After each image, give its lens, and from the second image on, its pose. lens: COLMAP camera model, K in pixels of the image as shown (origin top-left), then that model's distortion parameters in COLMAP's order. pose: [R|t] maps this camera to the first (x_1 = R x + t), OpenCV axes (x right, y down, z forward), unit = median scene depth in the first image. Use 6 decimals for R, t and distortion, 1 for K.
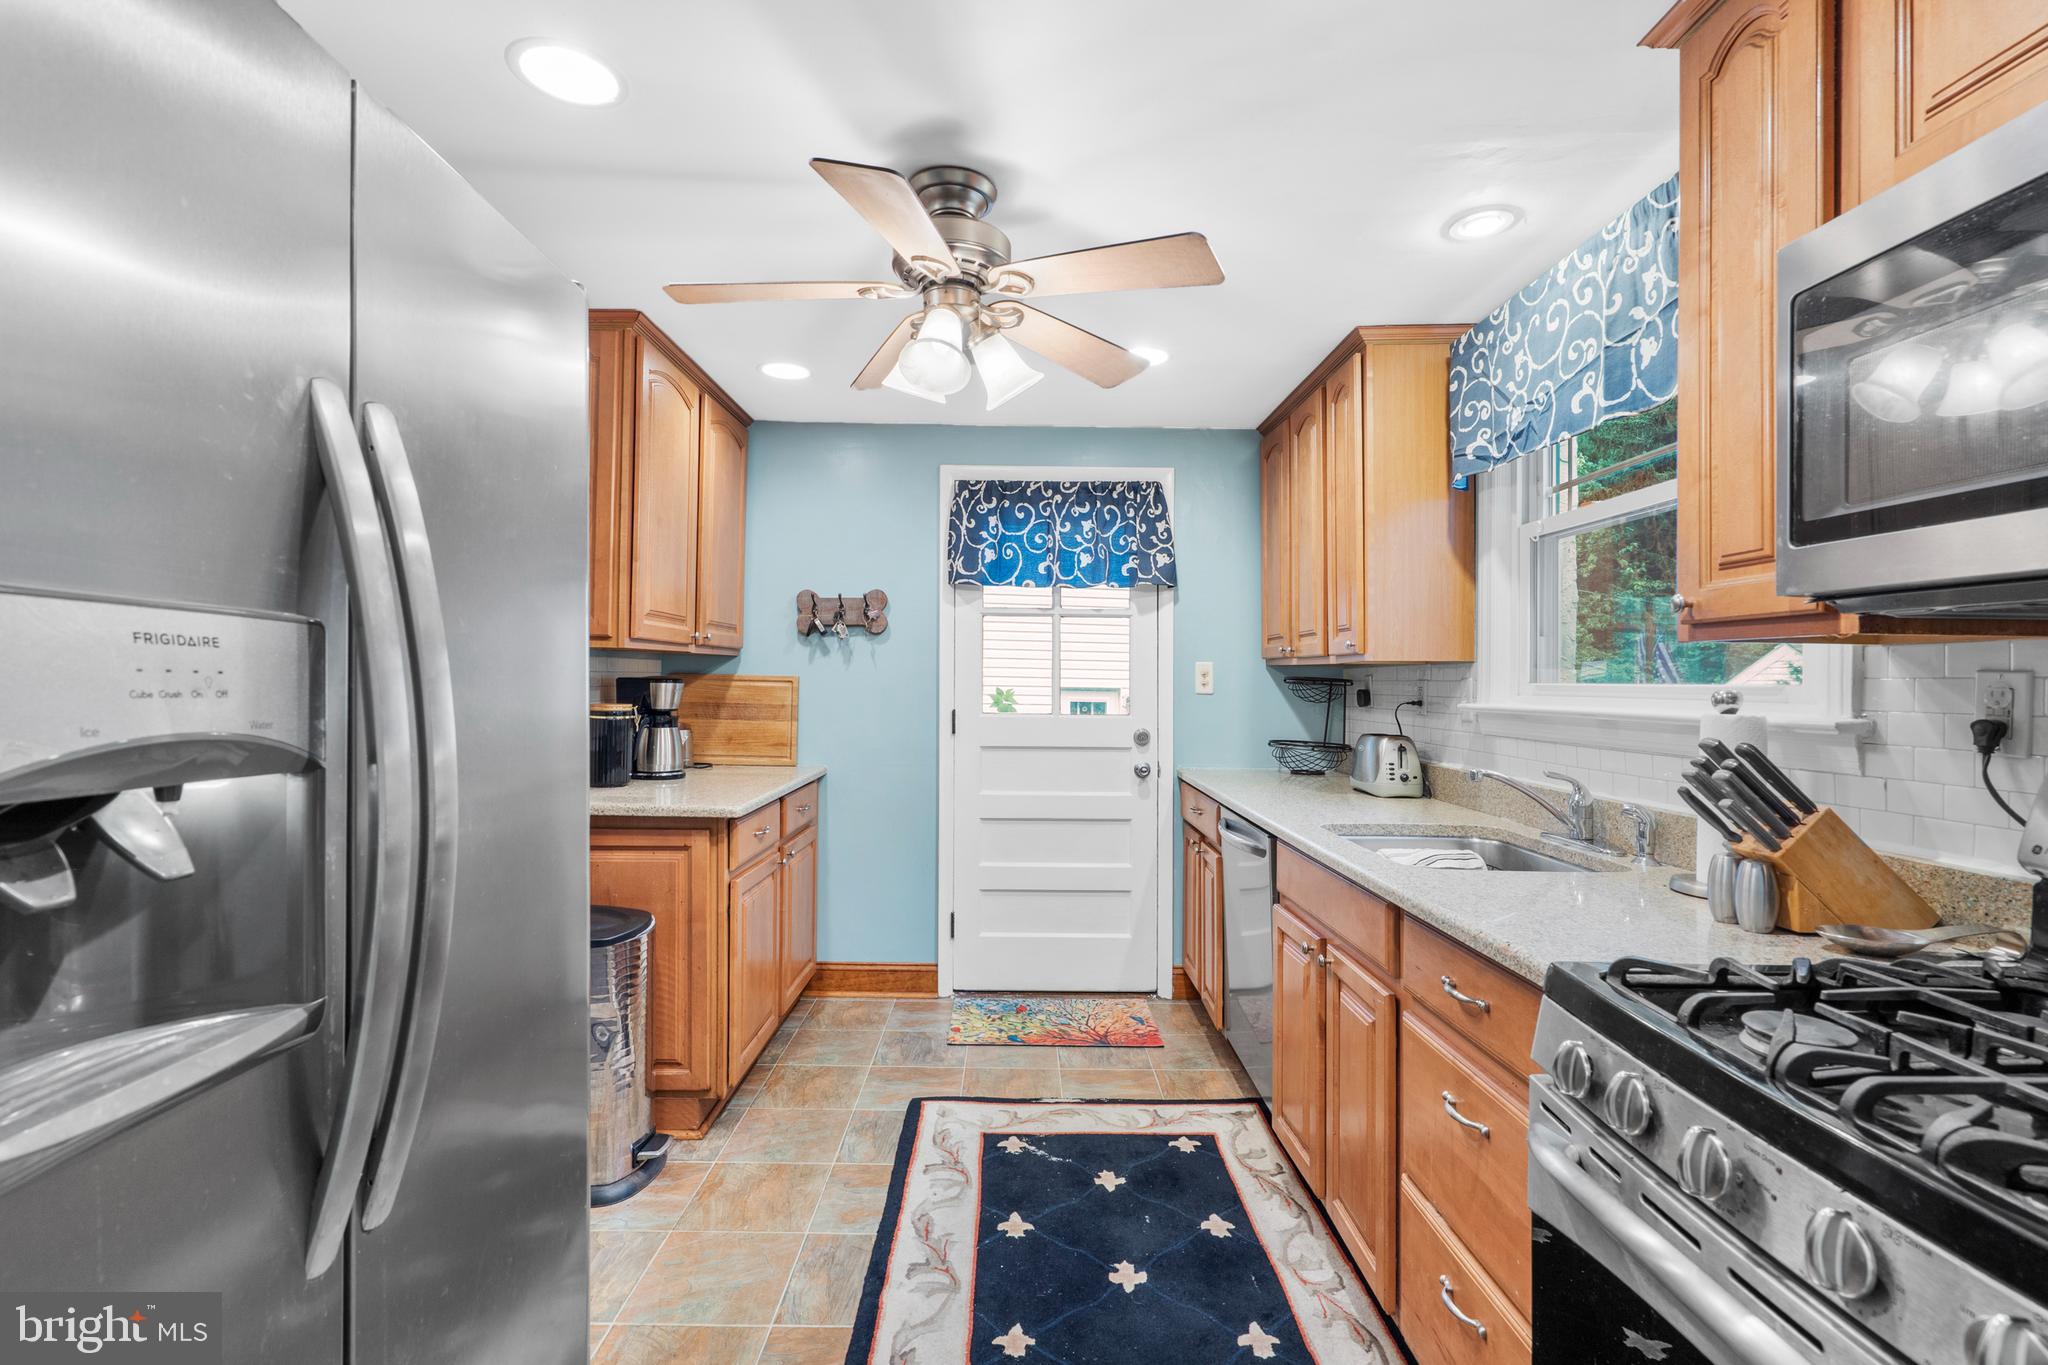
lens RADIAL K [[920.4, 0, 1024.0], [0, 920.4, 682.5], [0, 0, 1]] dist [0.000028, -0.000001]
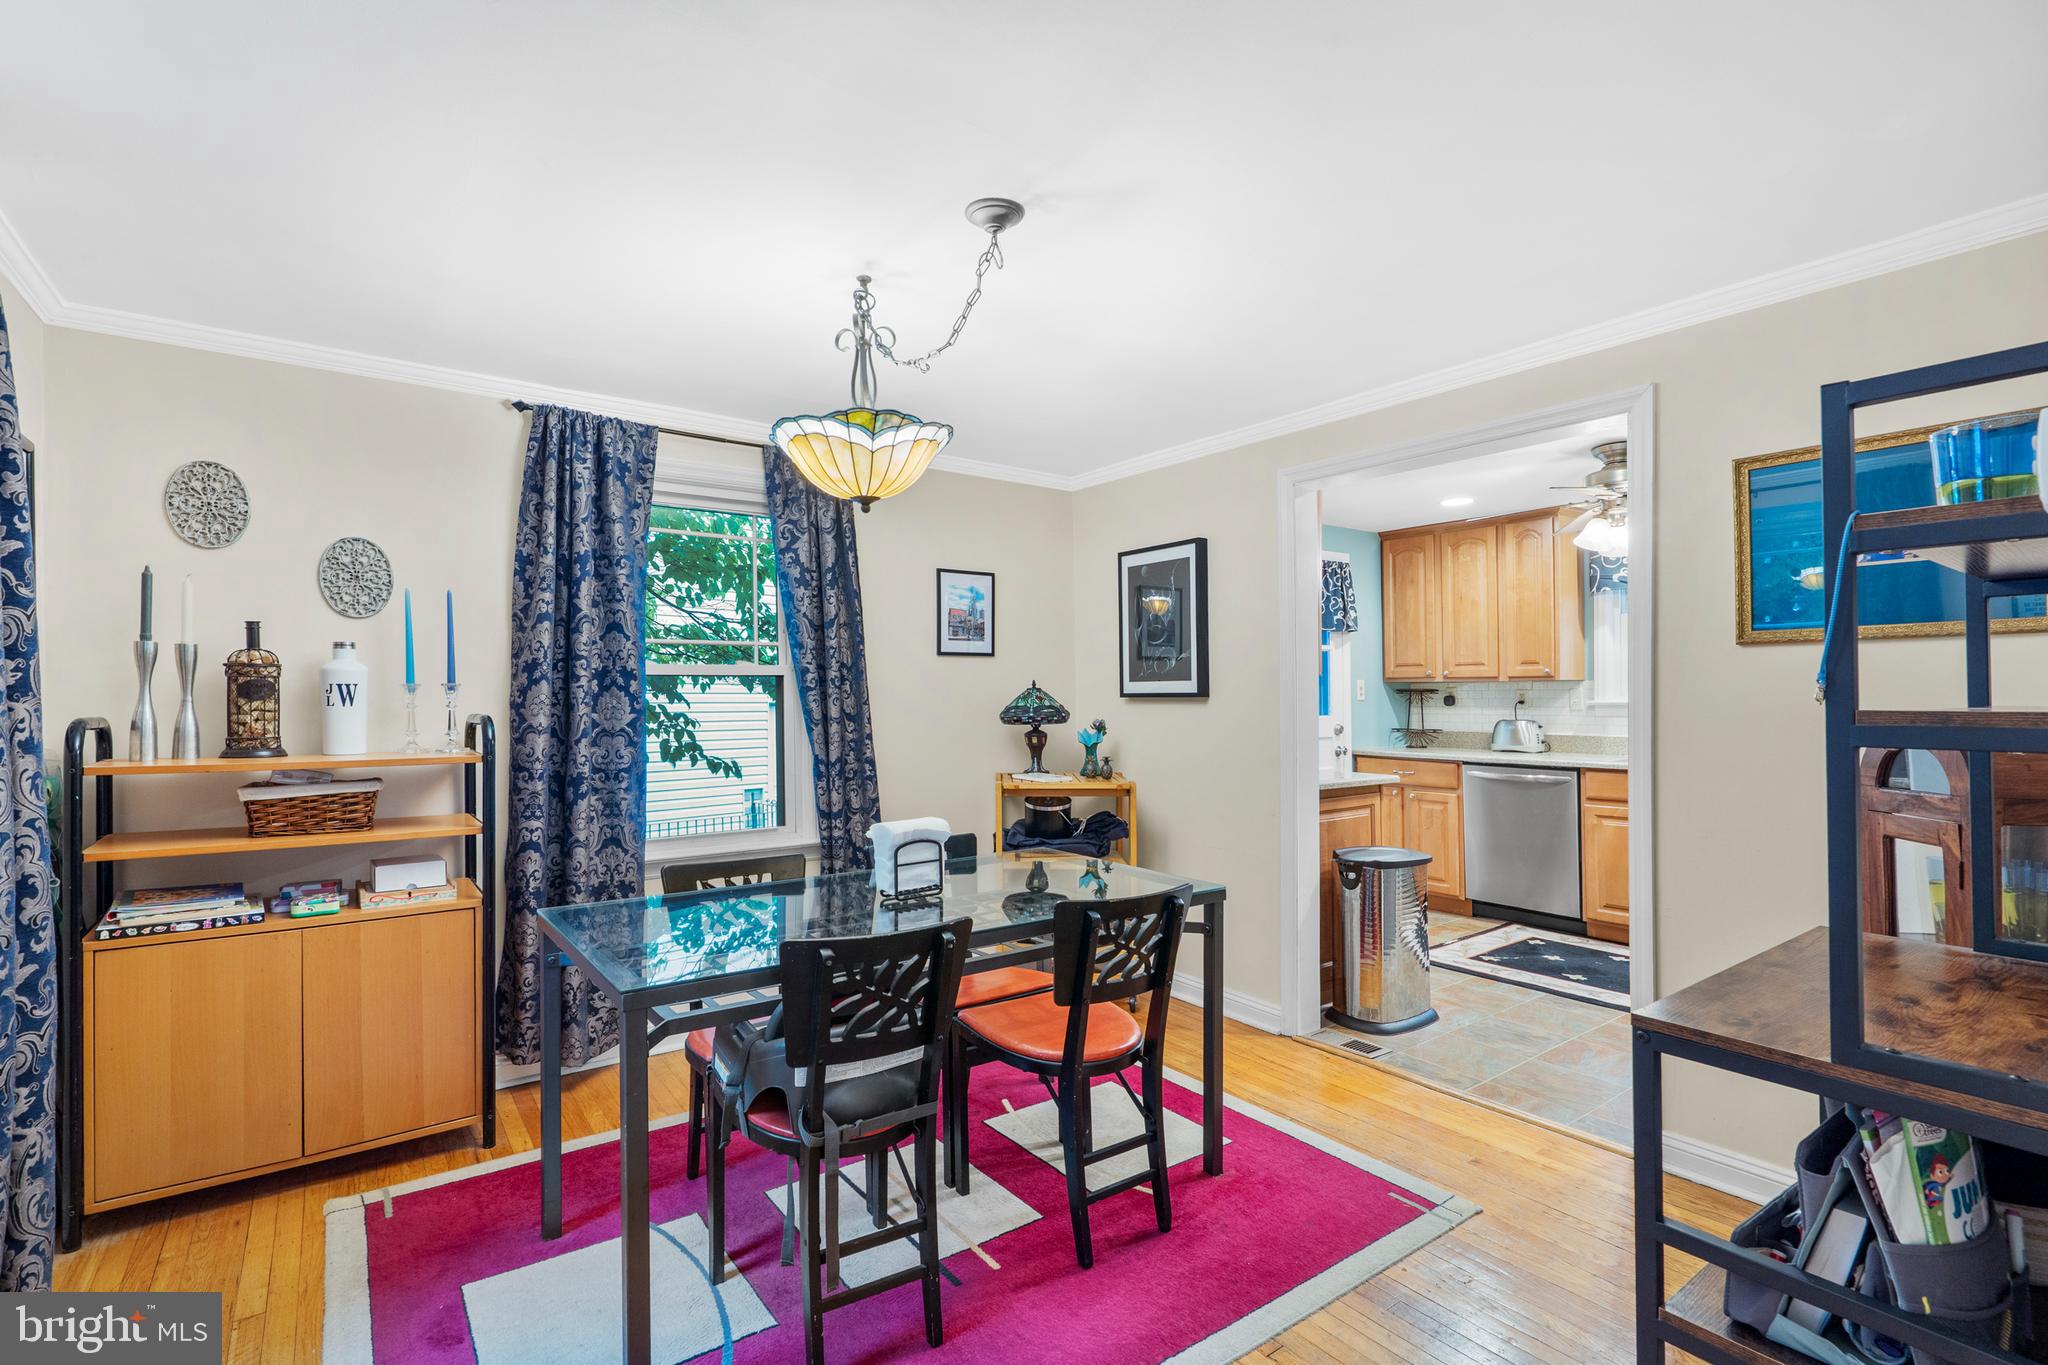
lens RADIAL K [[957.1, 0, 1024.0], [0, 957.1, 682.5], [0, 0, 1]] dist [-0.003855, -0.000323]
pose [[0.818536, -0.009258, 0.574380, -1.592261], [0.017151, 0.999818, -0.008327, -0.019848], [-0.574199, 0.016668, 0.818546, 0.010493]]
